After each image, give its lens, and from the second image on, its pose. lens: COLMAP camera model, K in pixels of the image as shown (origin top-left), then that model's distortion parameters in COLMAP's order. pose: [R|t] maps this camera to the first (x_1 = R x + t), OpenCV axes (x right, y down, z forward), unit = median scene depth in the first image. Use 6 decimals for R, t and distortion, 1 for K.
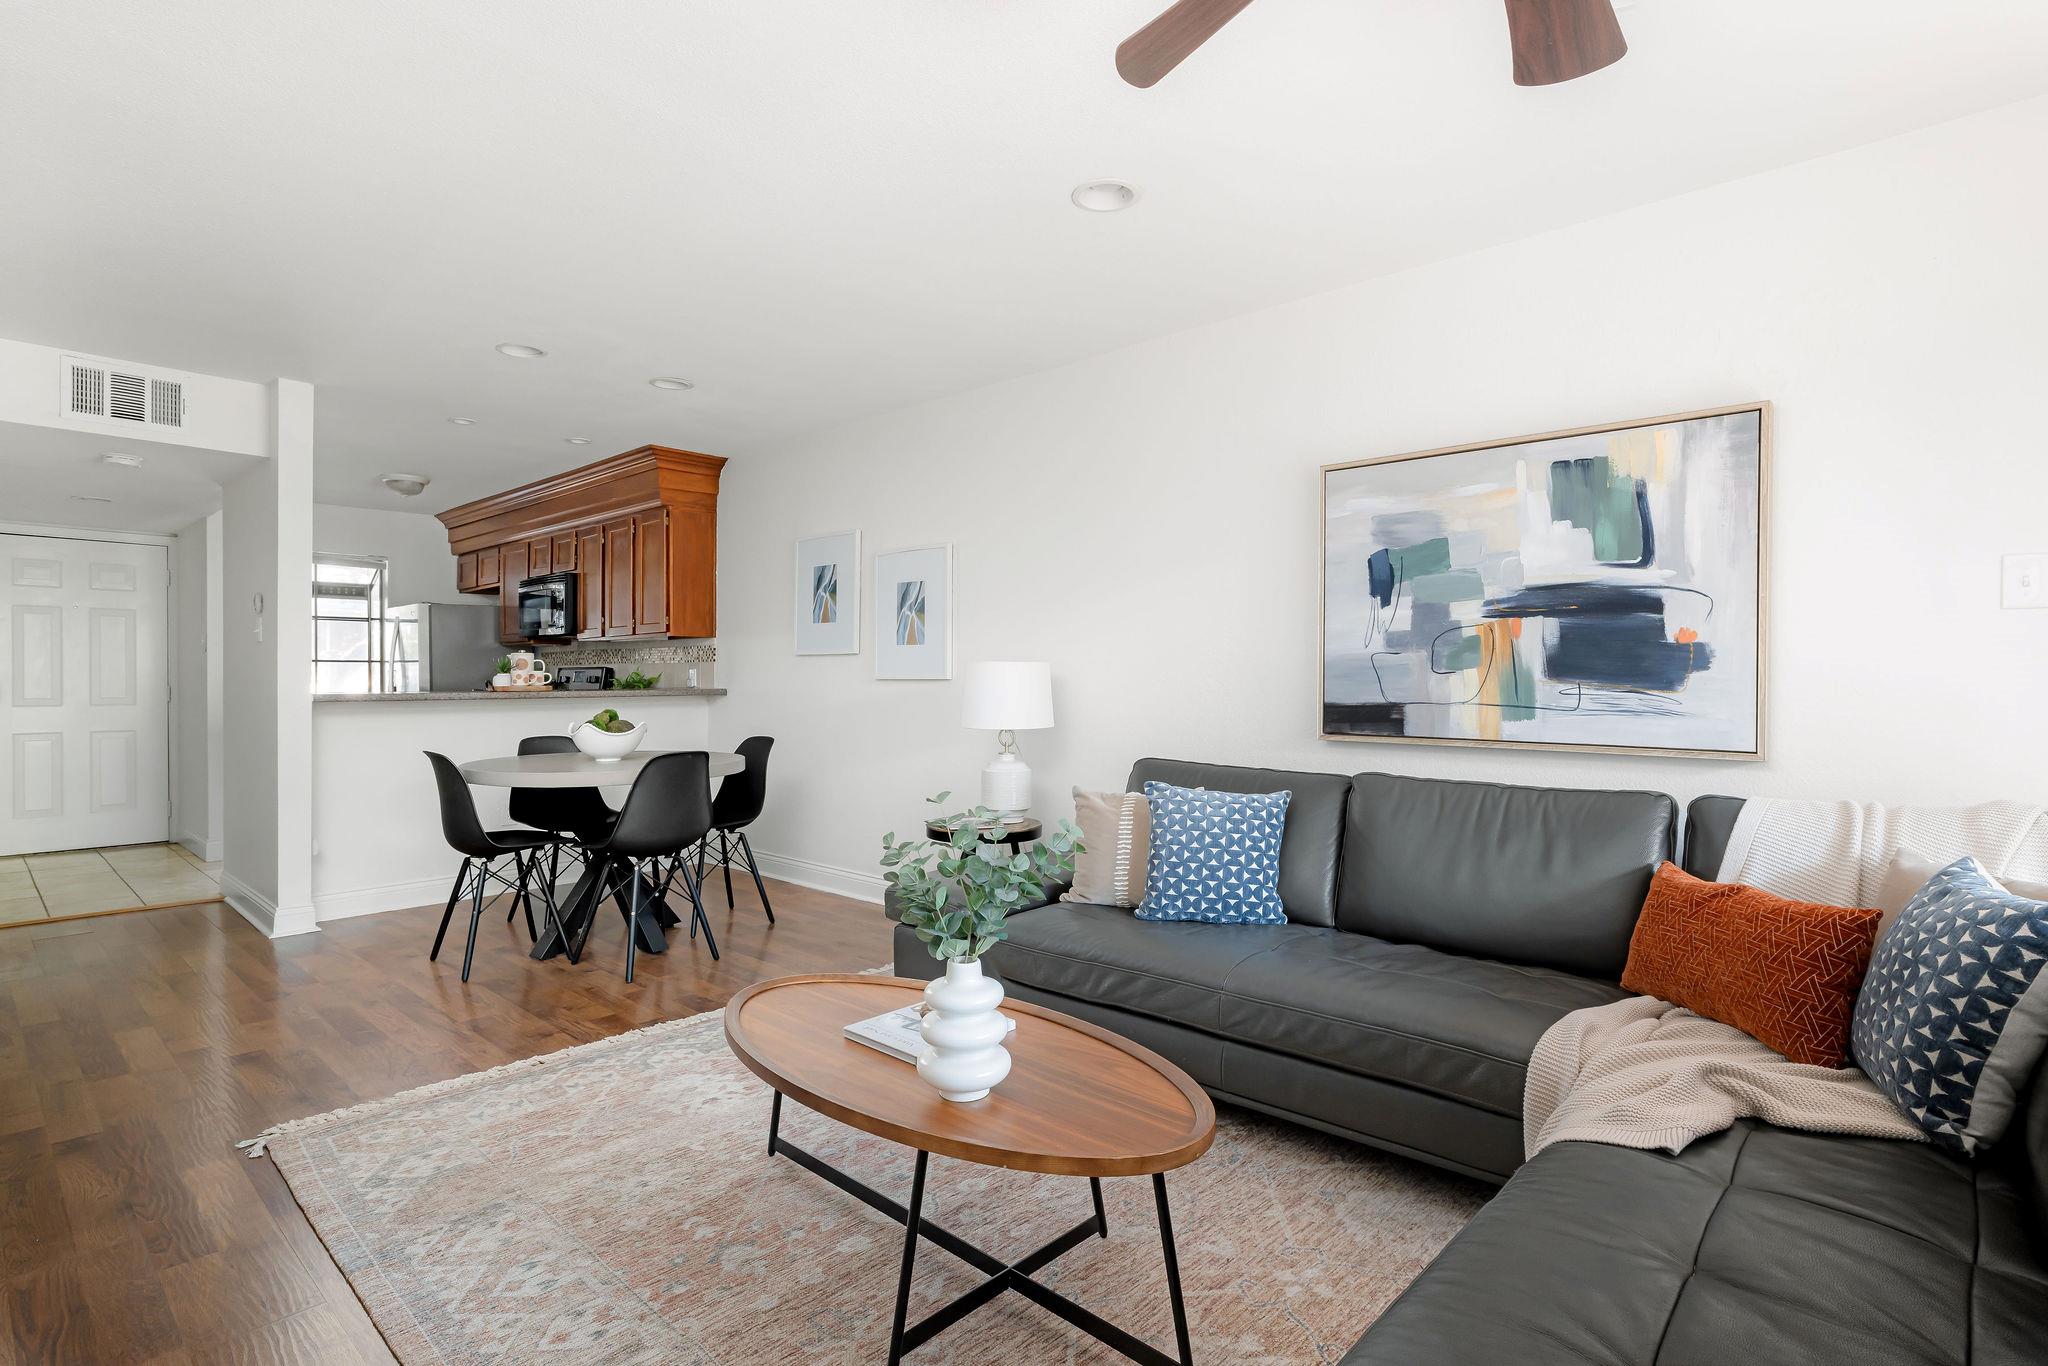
lens RADIAL K [[952.5, 0, 999.7], [0, 952.5, 685.6], [0, 0, 1]] dist [-0.000884, -0.000046]
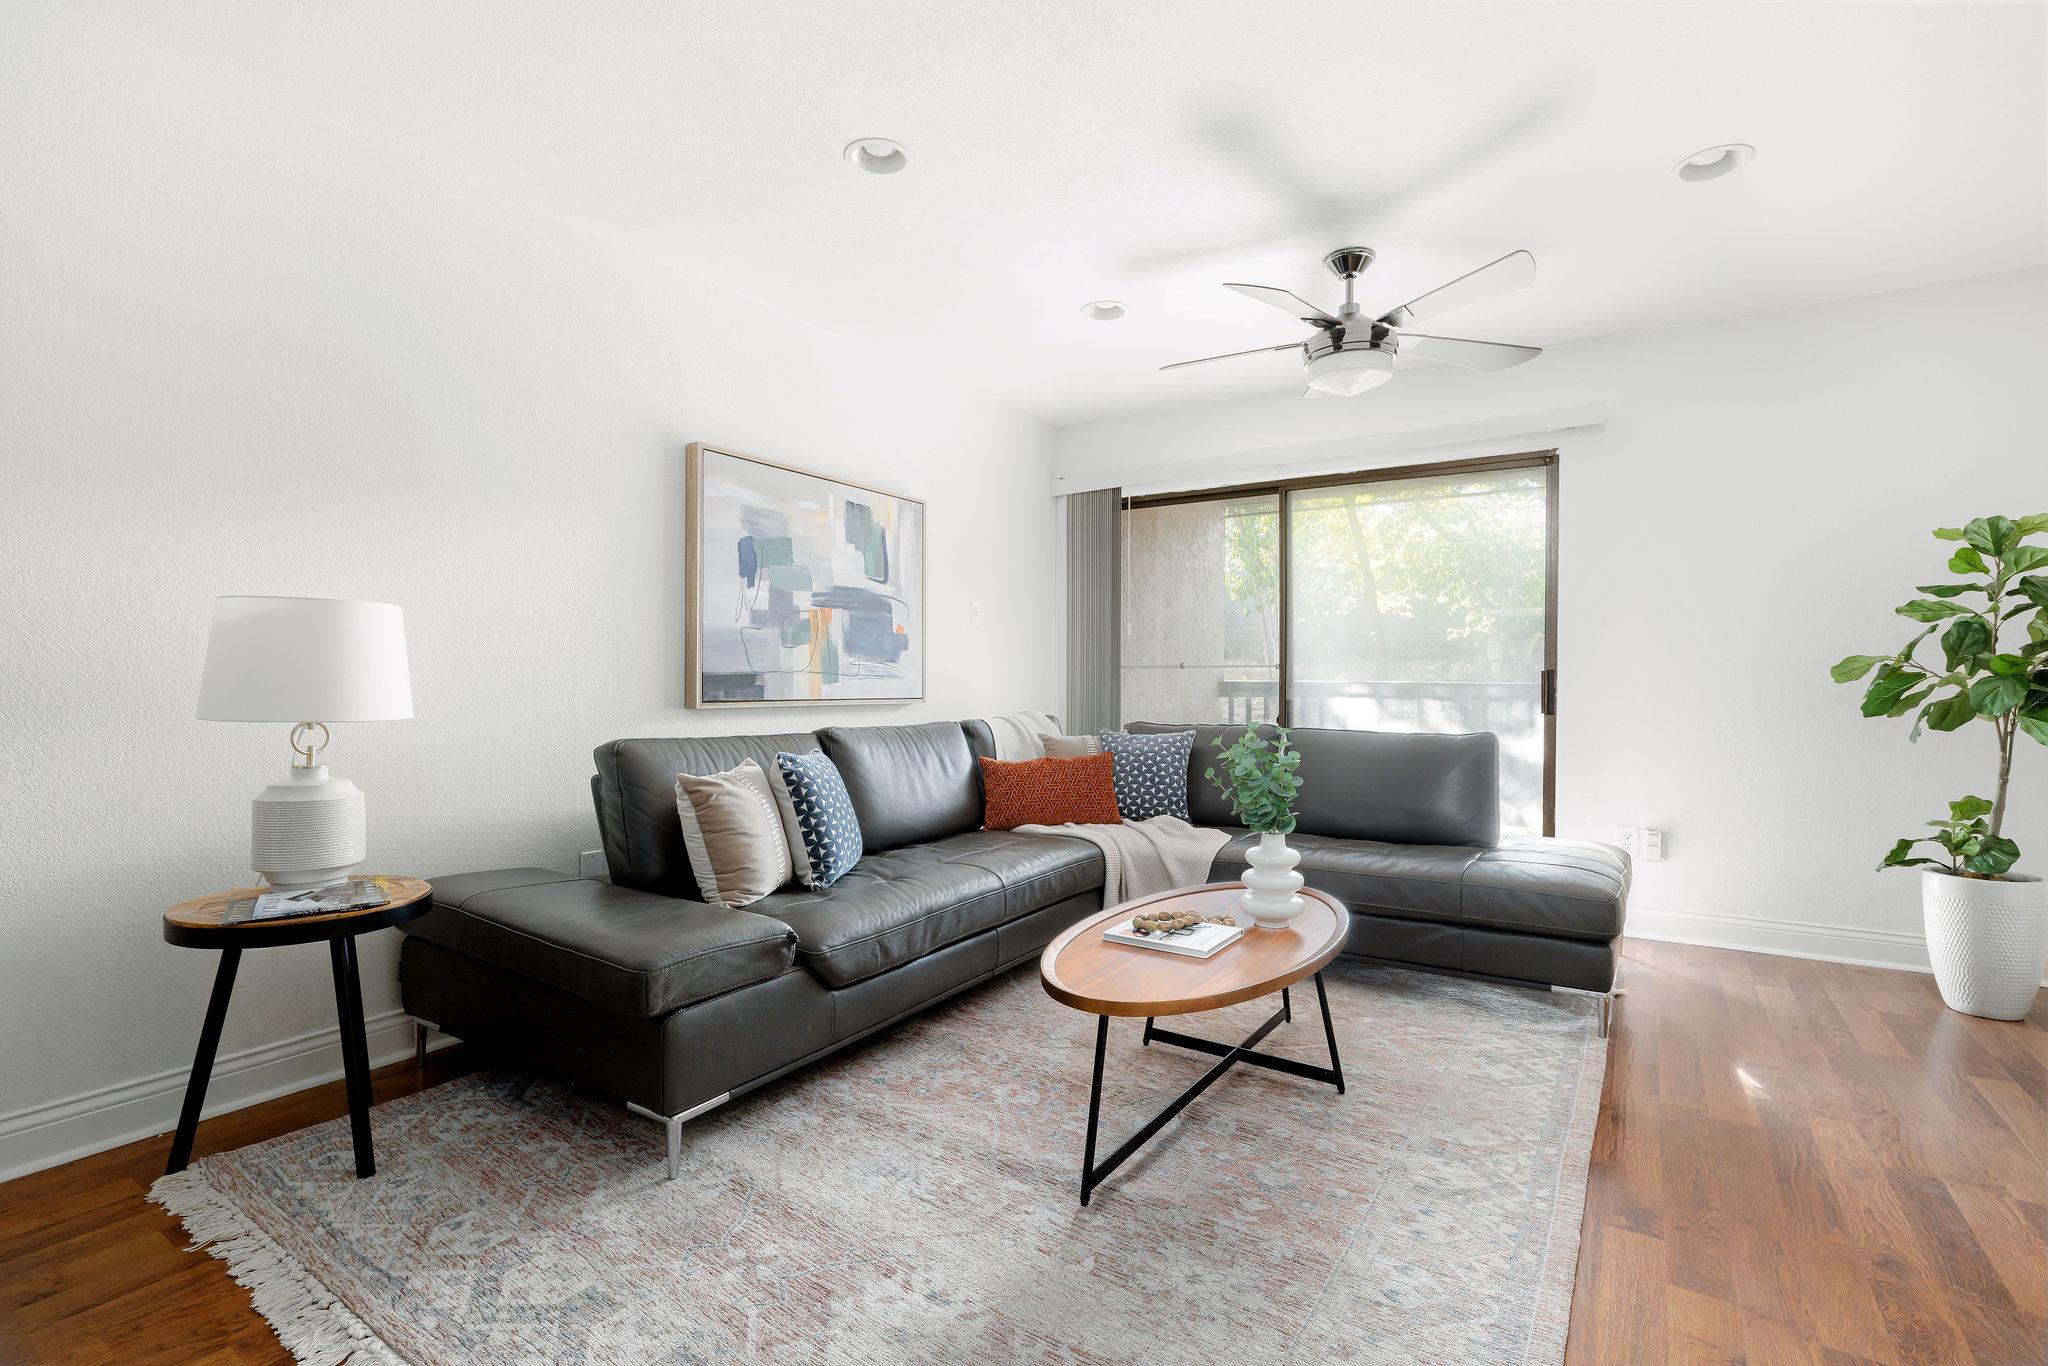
lens RADIAL K [[910.6, 0, 1040.8], [0, 910.6, 680.1], [0, 0, 1]] dist [-0.008514, 0.000143]
pose [[-0.141743, -0.004258, 0.989894, -0.773422], [0.004023, 0.999980, 0.004877, 0.025823], [-0.989895, 0.004673, -0.141723, 0.876189]]
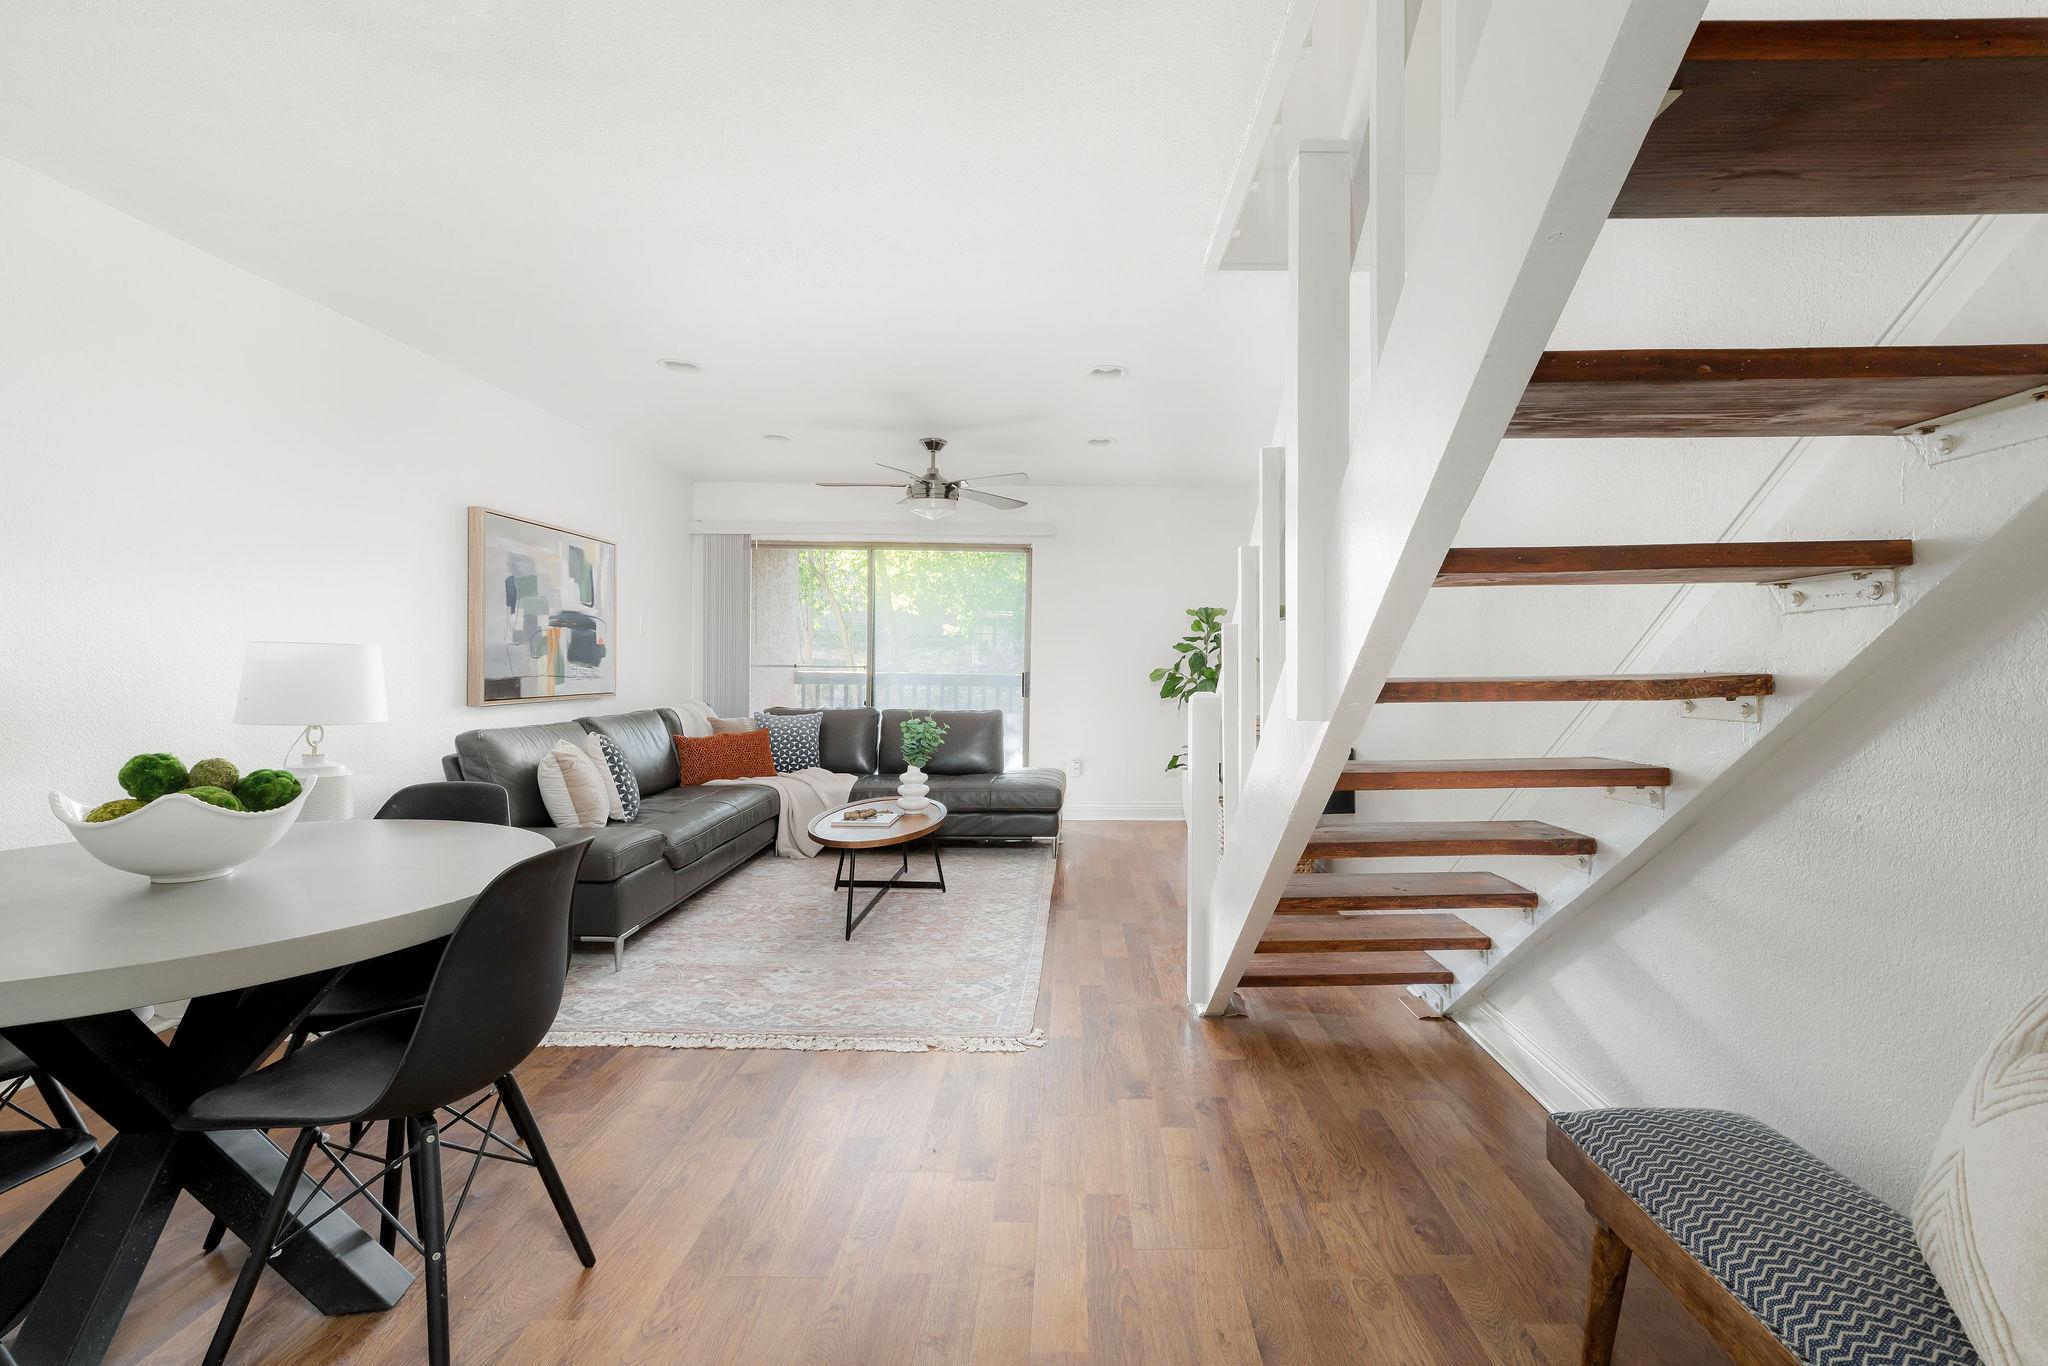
lens RADIAL K [[882.3, 0, 1029.6], [0, 882.3, 657.8], [0, 0, 1]] dist [0.000459, 0.000885]
pose [[-0.628422, -0.006667, 0.777844, -1.297924], [-0.004808, 0.999977, 0.004687, -0.025110], [-0.777858, -0.000795, -0.628440, 1.340768]]
